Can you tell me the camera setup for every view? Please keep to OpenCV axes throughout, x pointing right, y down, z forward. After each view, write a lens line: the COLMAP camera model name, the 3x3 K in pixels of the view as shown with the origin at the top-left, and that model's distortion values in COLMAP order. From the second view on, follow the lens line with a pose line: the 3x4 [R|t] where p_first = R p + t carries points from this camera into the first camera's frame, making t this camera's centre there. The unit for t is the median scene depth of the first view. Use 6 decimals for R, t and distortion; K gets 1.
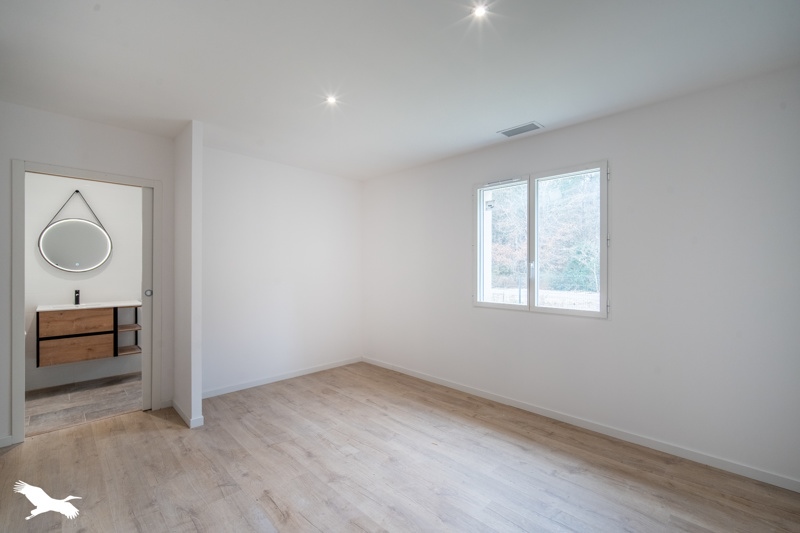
lens RADIAL K [[347.1, 0, 401.6], [0, 347.1, 267.3], [0, 0, 1]] dist [0.001771, 0.000239]
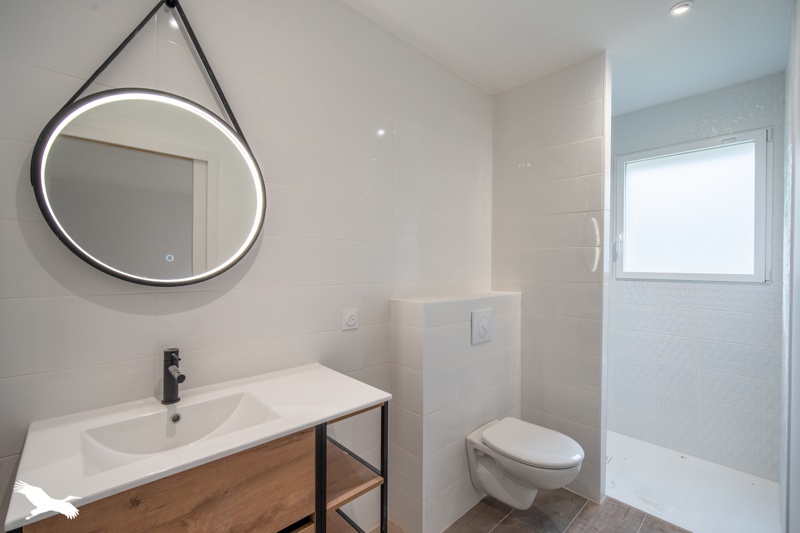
lens RADIAL K [[347.1, 0, 398.6], [0, 347.1, 267.3], [0, 0, 1]] dist [0.001771, 0.000239]
pose [[0.999921, 0.010838, -0.006335, -0.764197], [-0.010817, 0.999936, 0.003191, -0.004007], [0.006370, -0.003123, 0.999975, 0.739321]]
